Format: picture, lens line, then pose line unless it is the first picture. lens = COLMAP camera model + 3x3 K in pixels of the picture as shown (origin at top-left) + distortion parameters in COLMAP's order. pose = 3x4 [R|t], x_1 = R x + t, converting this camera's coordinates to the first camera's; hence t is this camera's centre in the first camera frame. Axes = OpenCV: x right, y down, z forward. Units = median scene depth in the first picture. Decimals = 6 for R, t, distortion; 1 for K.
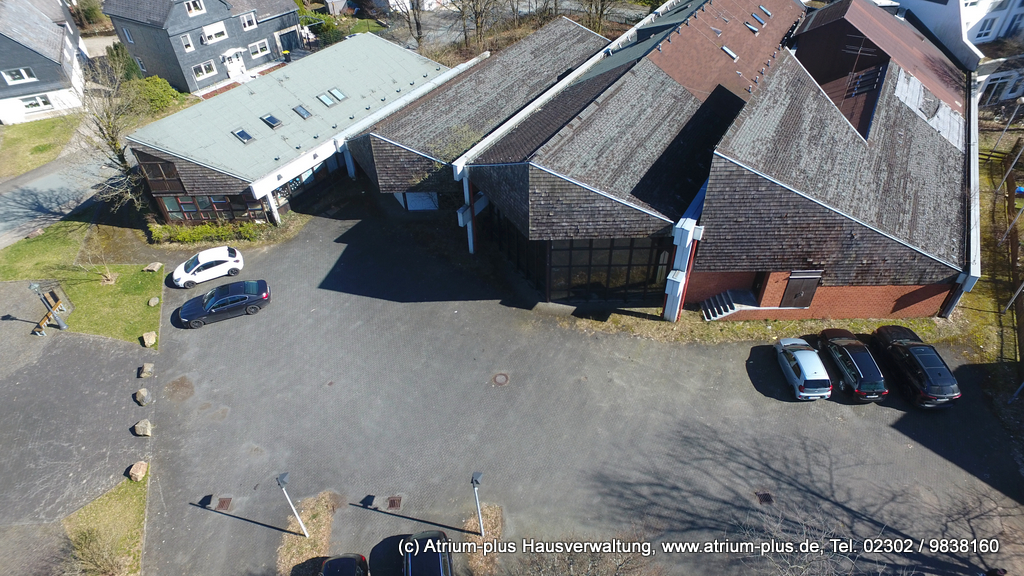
lens RADIAL K [[593.9, 0, 517.8], [0, 593.9, 289.9], [0, 0, 1]] dist [-0.013410, 0.018106]
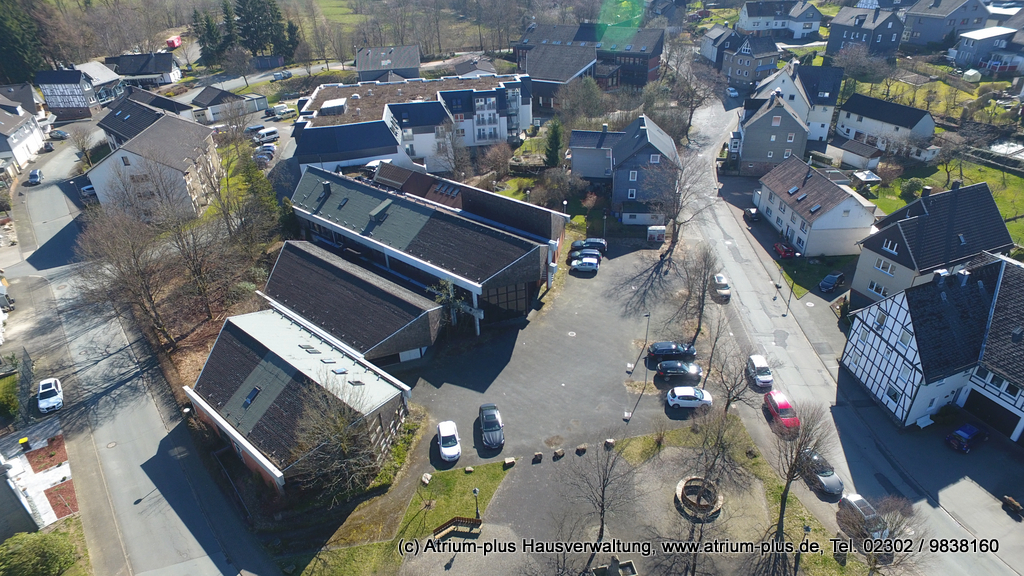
lens RADIAL K [[593.9, 0, 517.8], [0, 593.9, 289.9], [0, 0, 1]] dist [-0.013410, 0.018106]
pose [[0.184142, -0.489841, 0.852143, -1.576597], [0.658605, 0.705045, 0.262965, -0.574386], [-0.729610, 0.512803, 0.452440, 0.049603]]
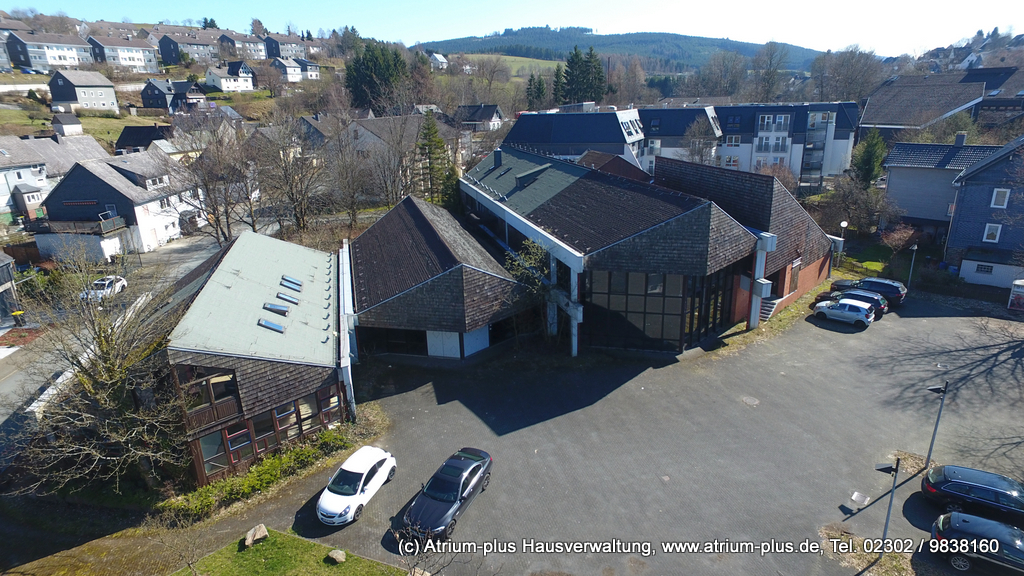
lens RADIAL K [[593.9, 0, 517.8], [0, 593.9, 289.9], [0, 0, 1]] dist [-0.013410, 0.018106]
pose [[0.692422, -0.225573, 0.685324, -0.836067], [0.478789, 0.854238, -0.202578, -0.001993], [-0.539734, 0.468395, 0.699495, 0.329614]]
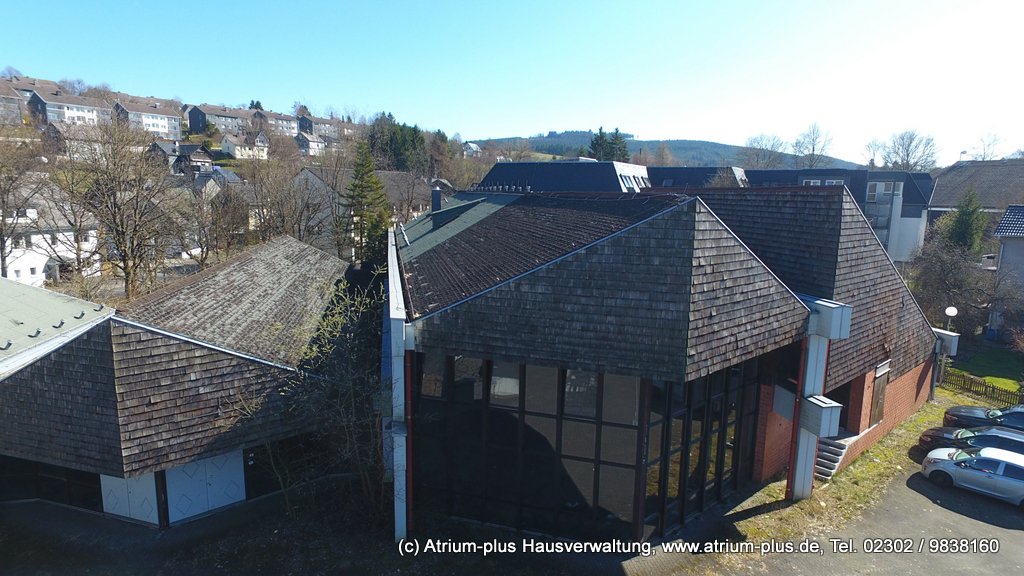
lens RADIAL K [[593.9, 0, 517.8], [0, 593.9, 289.9], [0, 0, 1]] dist [-0.013410, 0.018106]
pose [[0.740637, -0.075269, 0.667676, -0.313072], [0.410506, 0.837371, -0.360964, -0.024402], [-0.531923, 0.541428, 0.651086, 0.590245]]
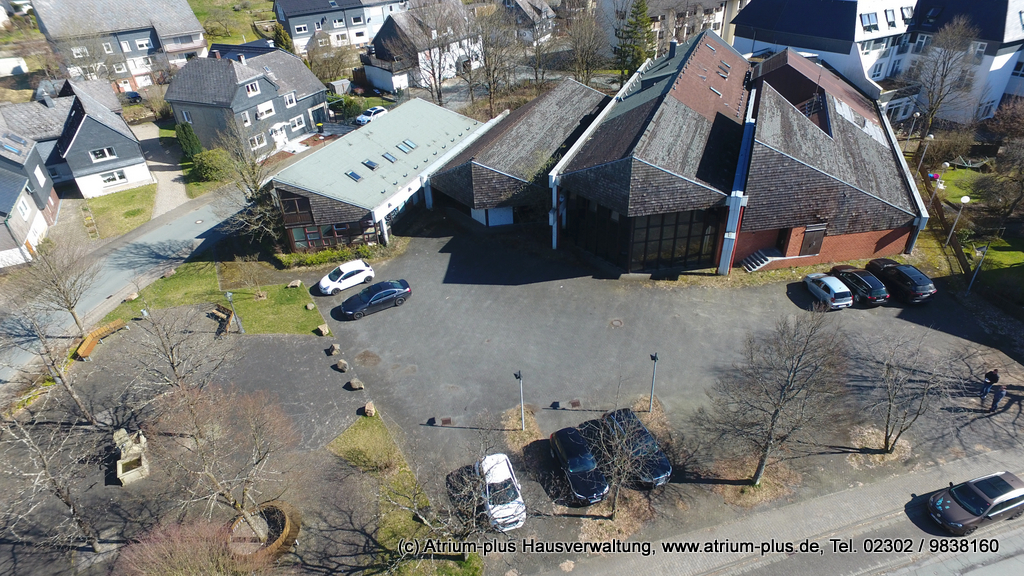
lens RADIAL K [[593.9, 0, 517.8], [0, 593.9, 289.9], [0, 0, 1]] dist [-0.013410, 0.018106]
pose [[0.987620, -0.096474, 0.123694, -0.338681], [0.111602, 0.986254, -0.121856, 0.179526], [-0.110237, 0.134152, 0.984810, -0.241824]]
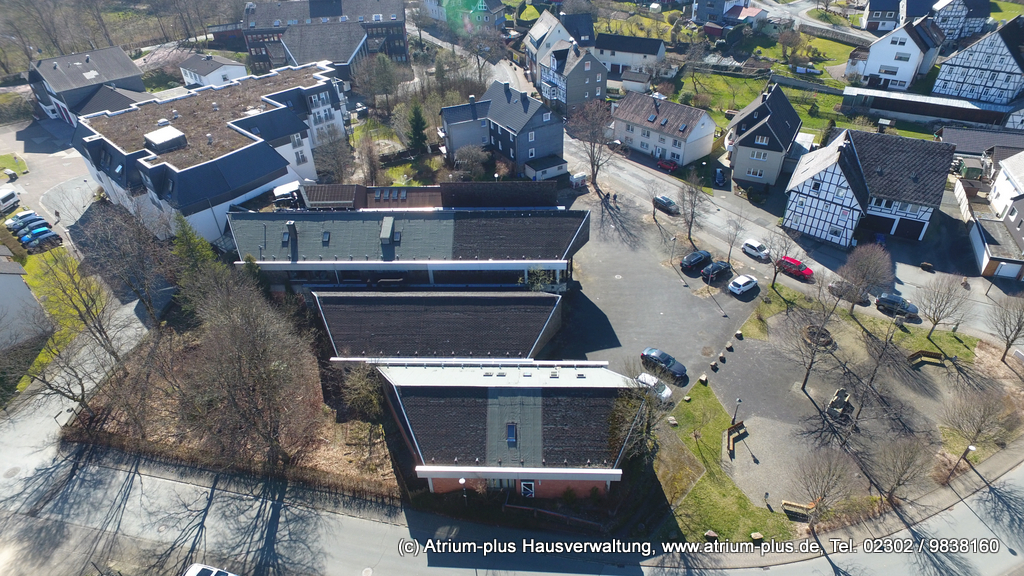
lens RADIAL K [[593.9, 0, 517.8], [0, 593.9, 289.9], [0, 0, 1]] dist [-0.013410, 0.018106]
pose [[-0.463708, -0.489517, 0.738477, -1.467258], [0.604390, 0.434686, 0.667653, -1.511596], [-0.647833, 0.755924, 0.094292, 0.909142]]
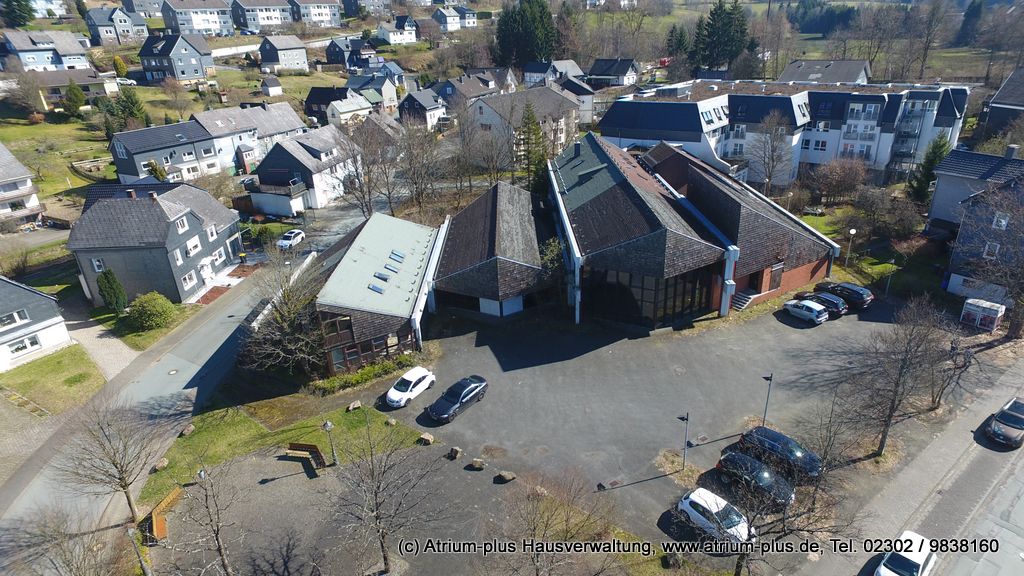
lens RADIAL K [[593.9, 0, 517.8], [0, 593.9, 289.9], [0, 0, 1]] dist [-0.013410, 0.018106]
pose [[0.856037, -0.225840, 0.464970, -0.876601], [0.353751, 0.911829, -0.208393, 0.113140], [-0.376910, 0.342876, 0.860451, -0.186691]]
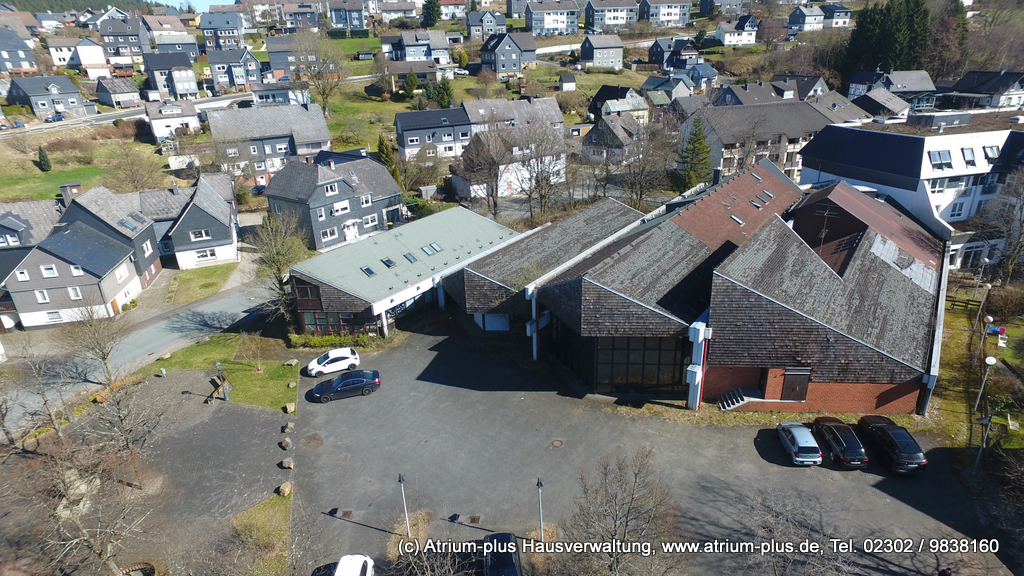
lens RADIAL K [[593.9, 0, 517.8], [0, 593.9, 289.9], [0, 0, 1]] dist [-0.013410, 0.018106]
pose [[0.995977, 0.022899, -0.086638, -0.008469], [-0.047775, 0.953633, -0.297155, 0.183741], [0.075816, 0.300099, 0.950890, -0.271400]]
